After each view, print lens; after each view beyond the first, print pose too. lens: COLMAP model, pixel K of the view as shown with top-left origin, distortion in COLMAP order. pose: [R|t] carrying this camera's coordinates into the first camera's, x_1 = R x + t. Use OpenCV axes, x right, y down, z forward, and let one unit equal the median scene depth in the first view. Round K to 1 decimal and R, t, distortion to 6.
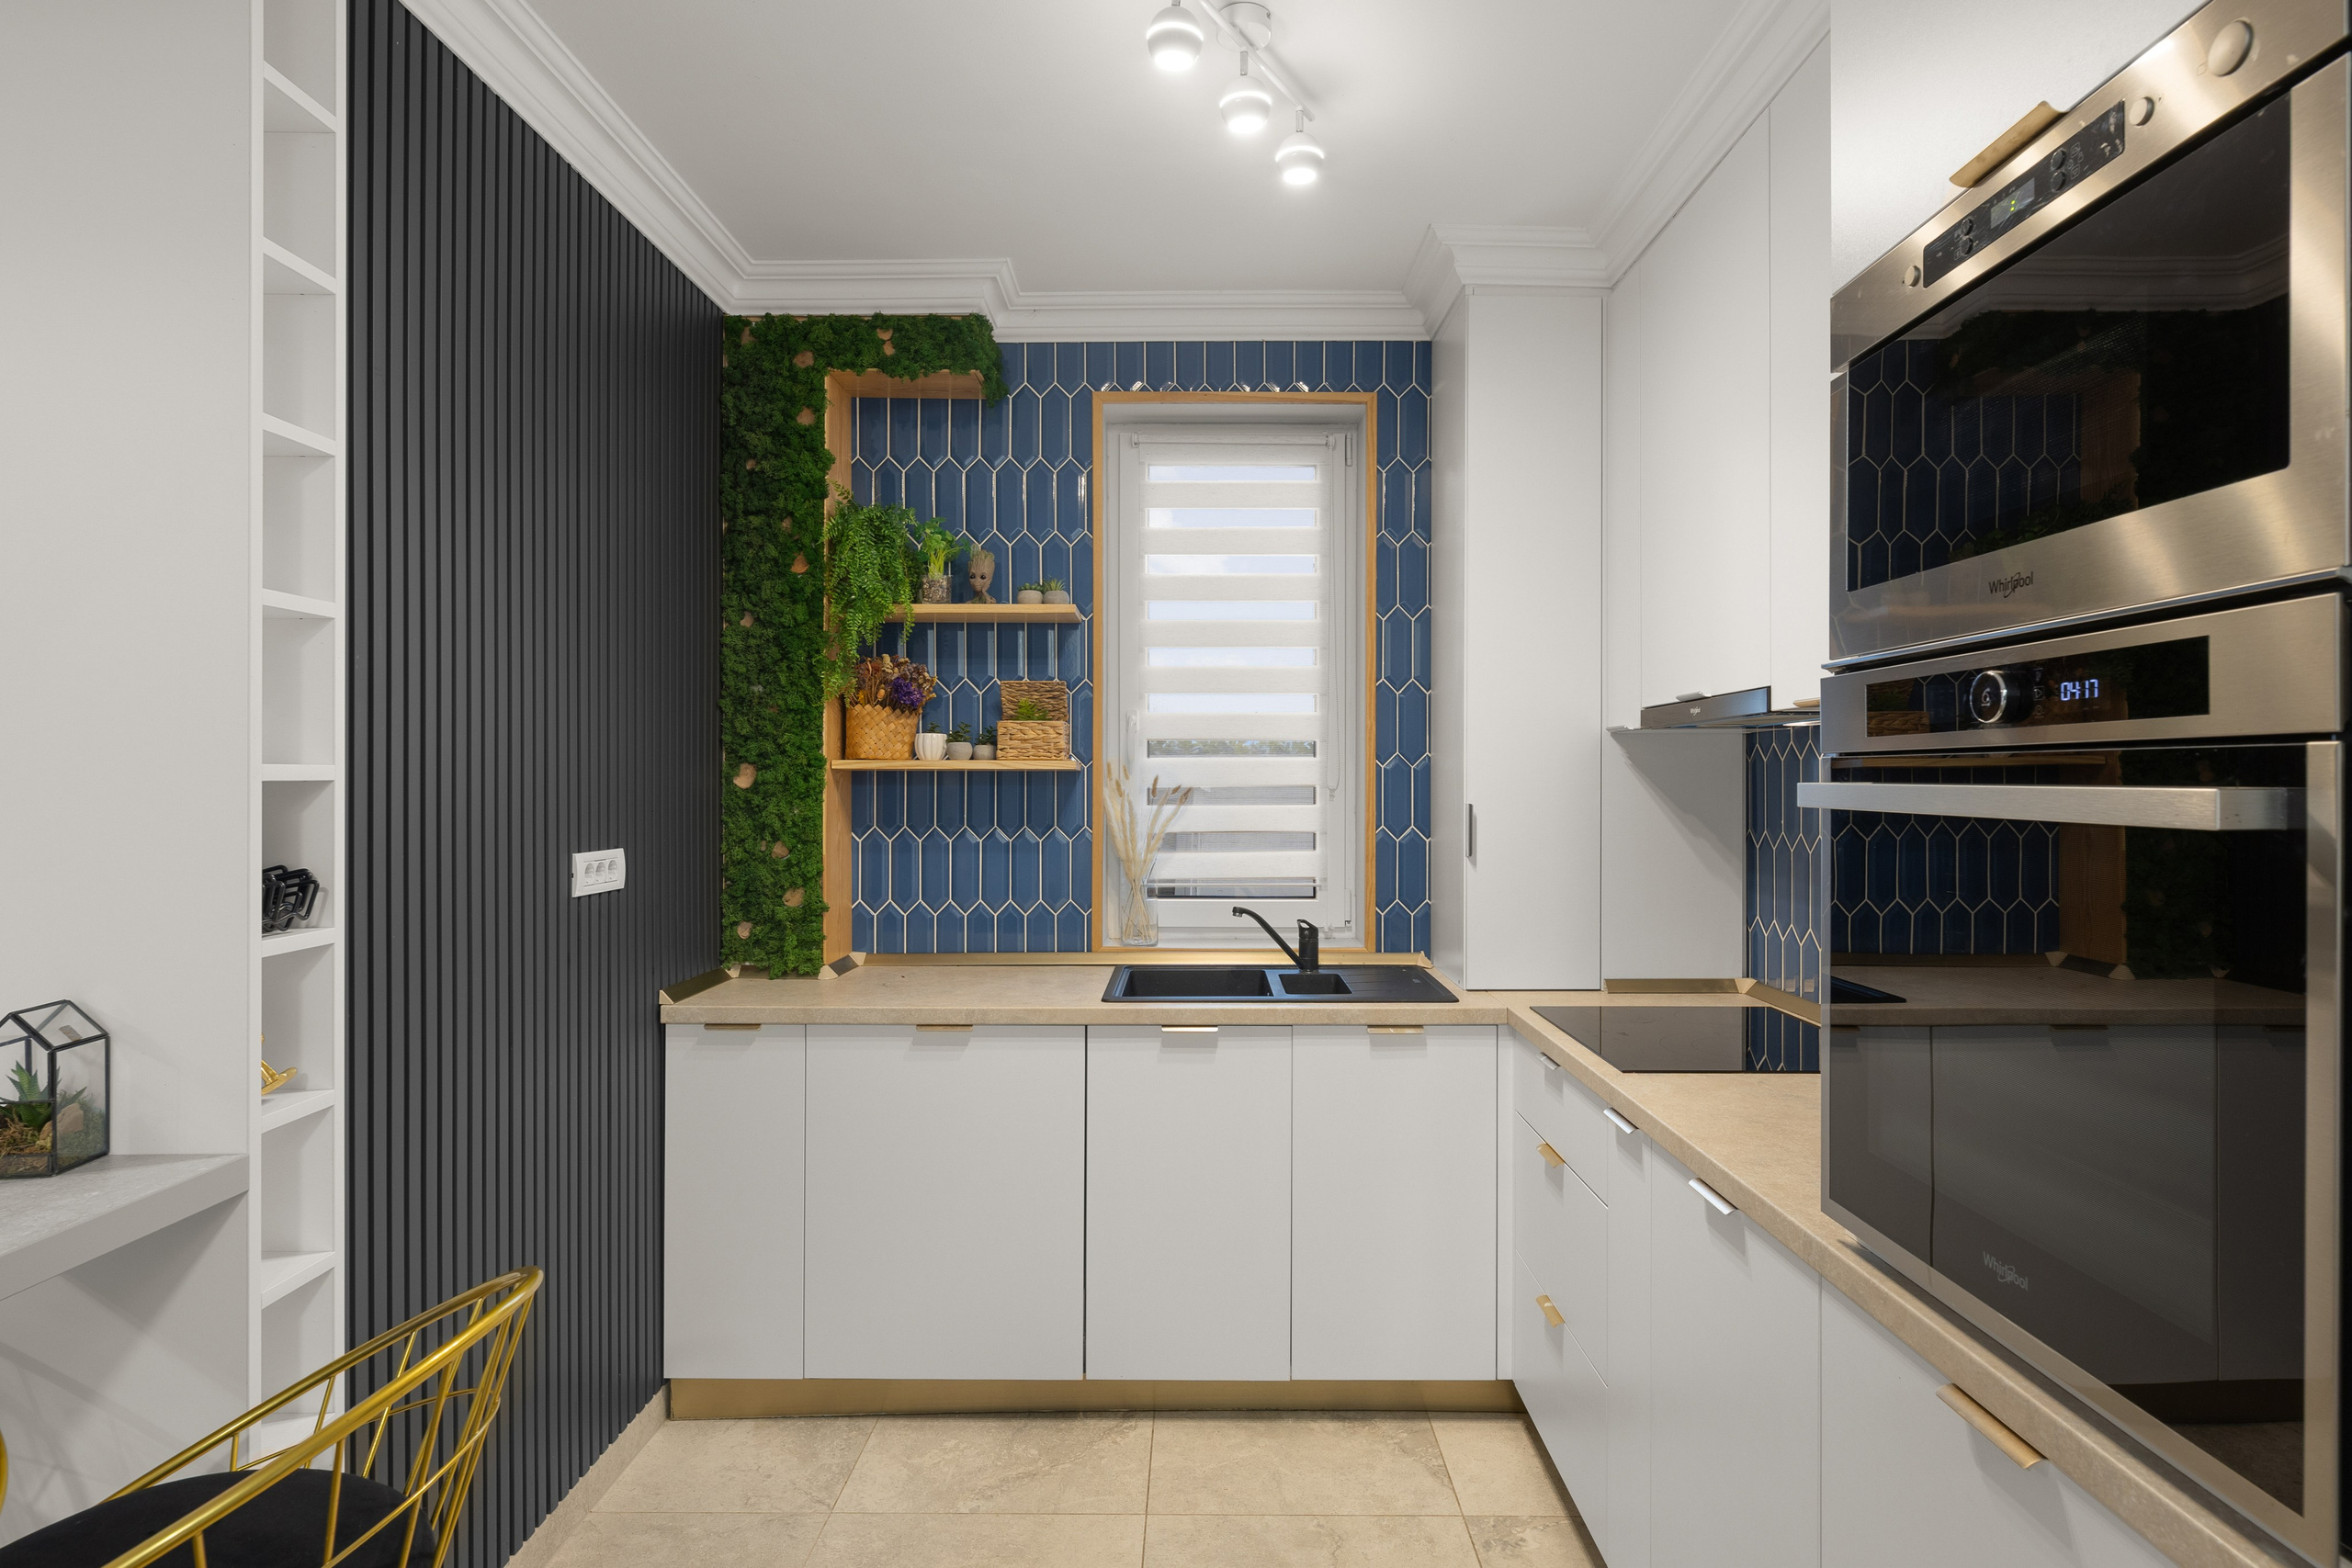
lens RADIAL K [[1297.6, 0, 1176.0], [0, 1297.6, 784.0], [0, 0, 1]] dist [0.002433, 0.000647]
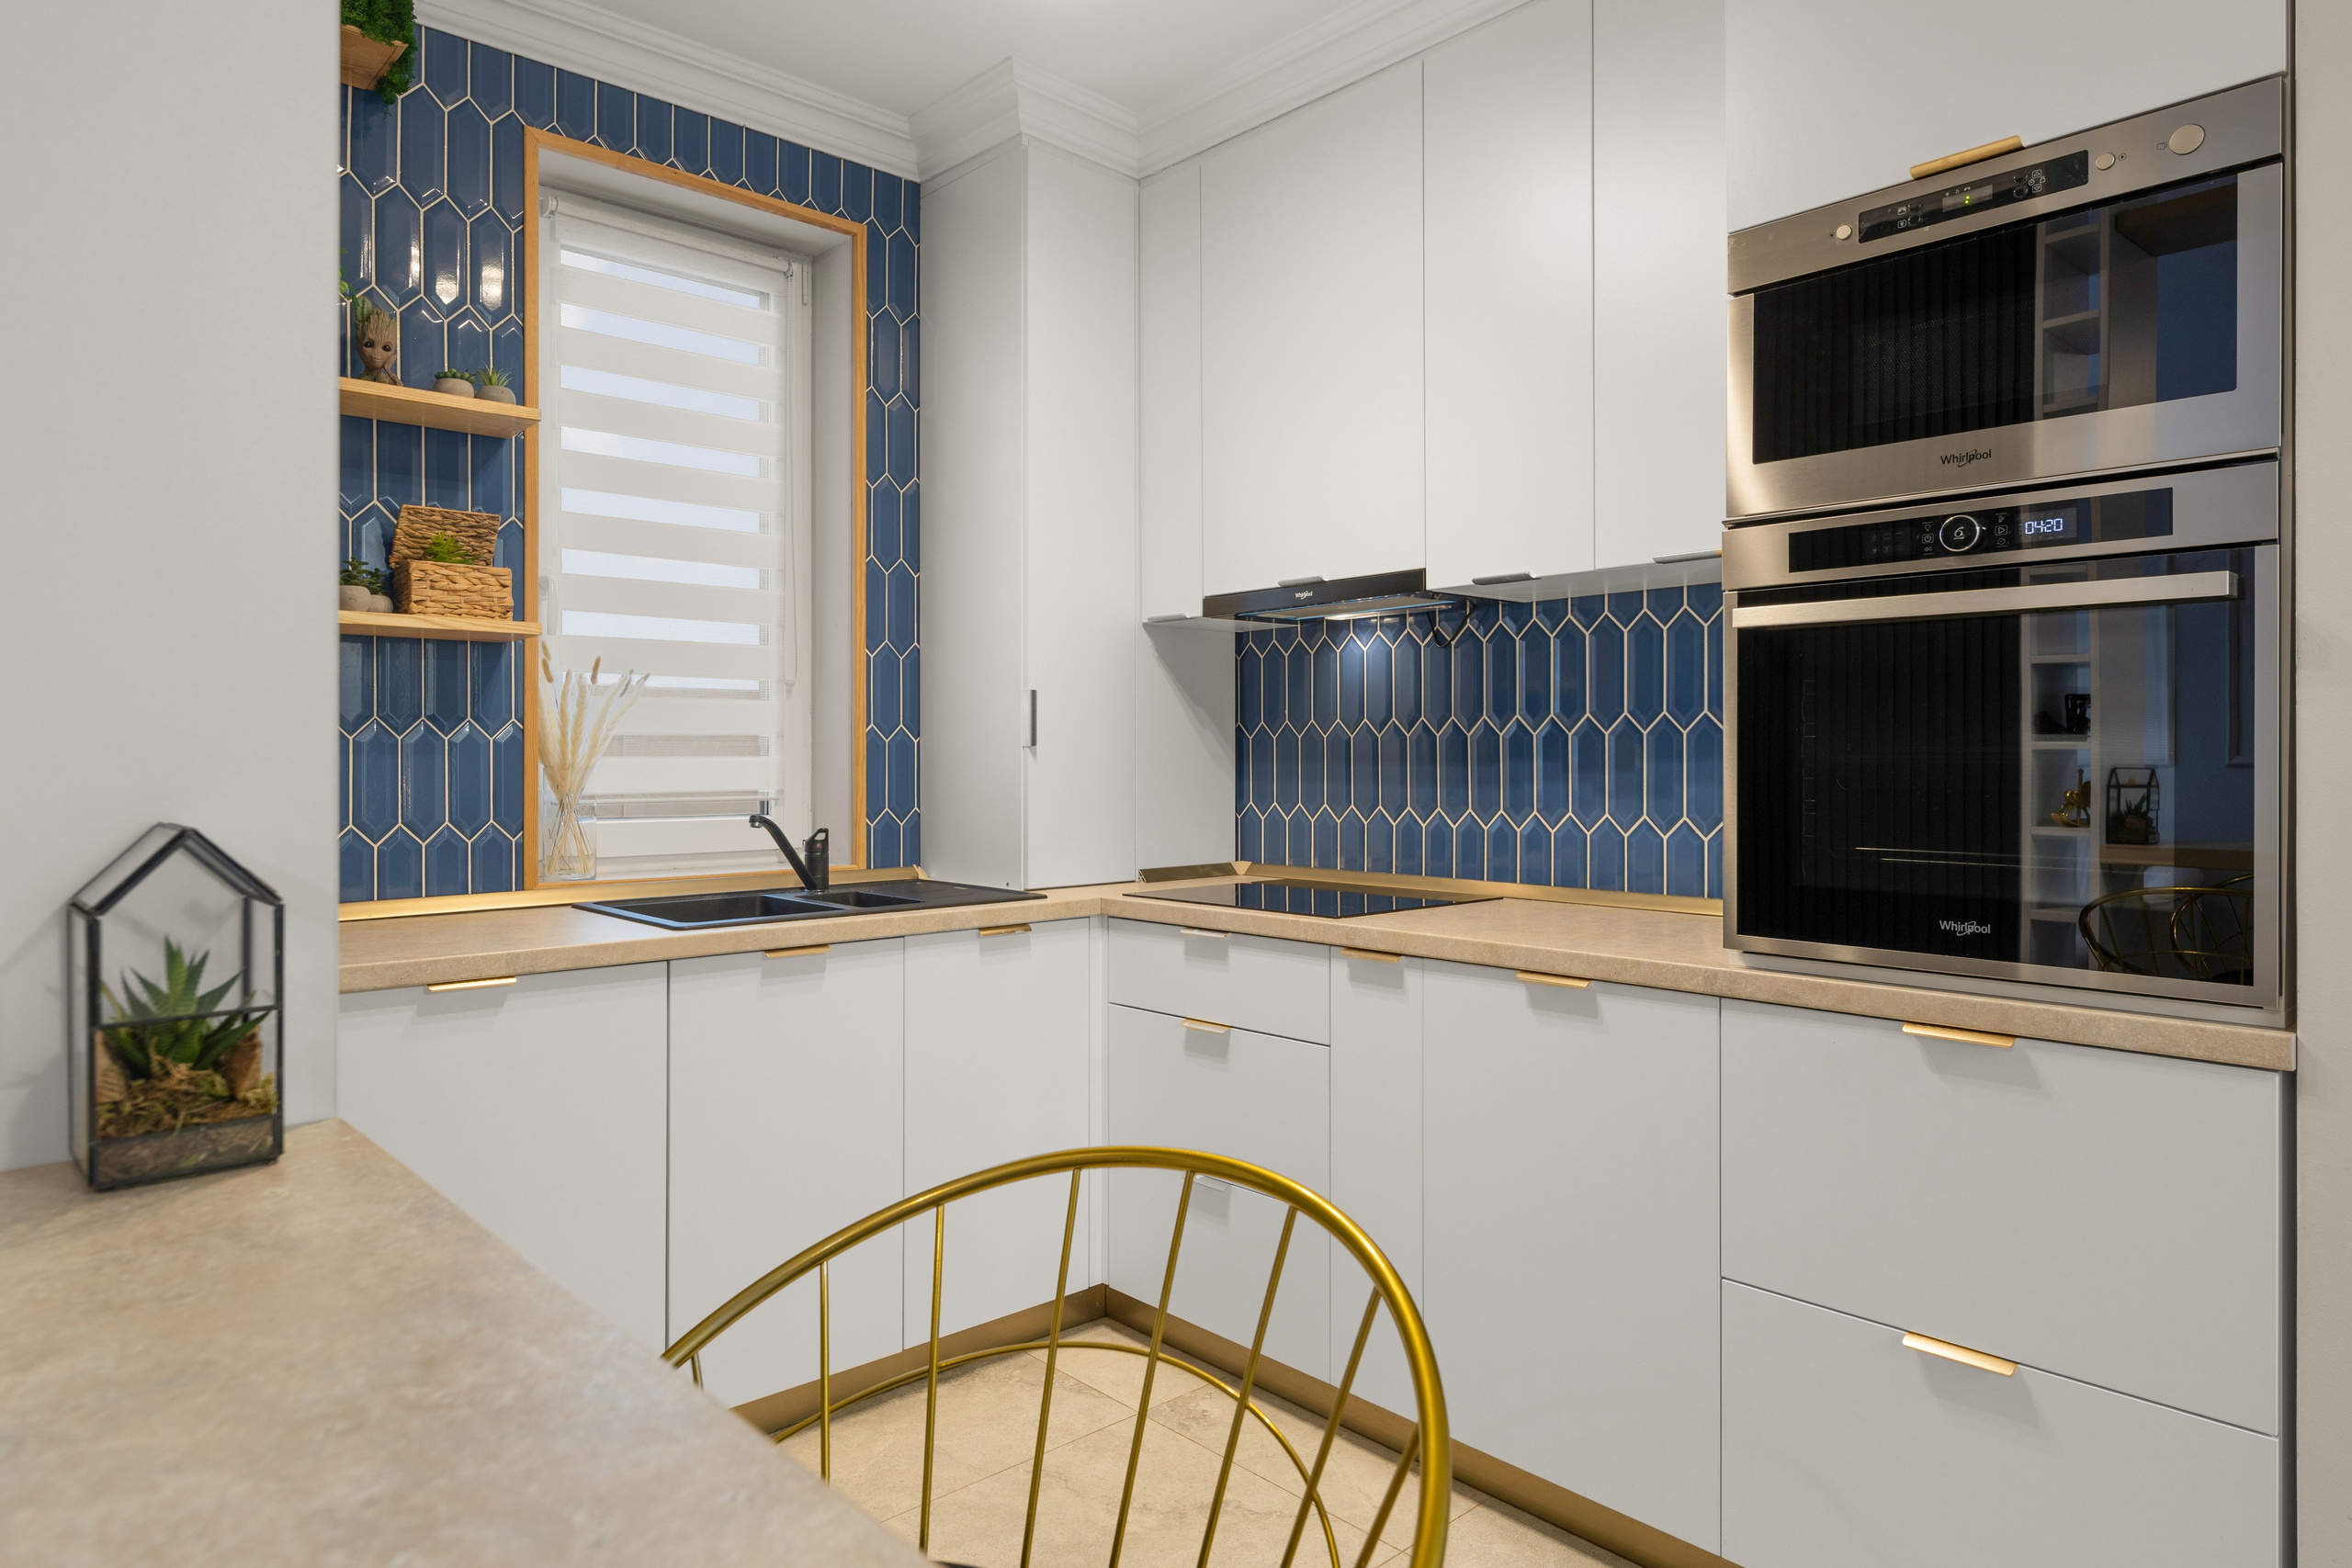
lens RADIAL K [[1465.5, 0, 1176.0], [0, 1465.5, 784.0], [0, 0, 1]] dist [-0.003025, -0.001183]
pose [[0.709287, -0.010272, 0.704845, -0.400599], [0.006580, 0.999947, 0.007952, 0.067572], [-0.704889, -0.001002, 0.709317, 0.158494]]
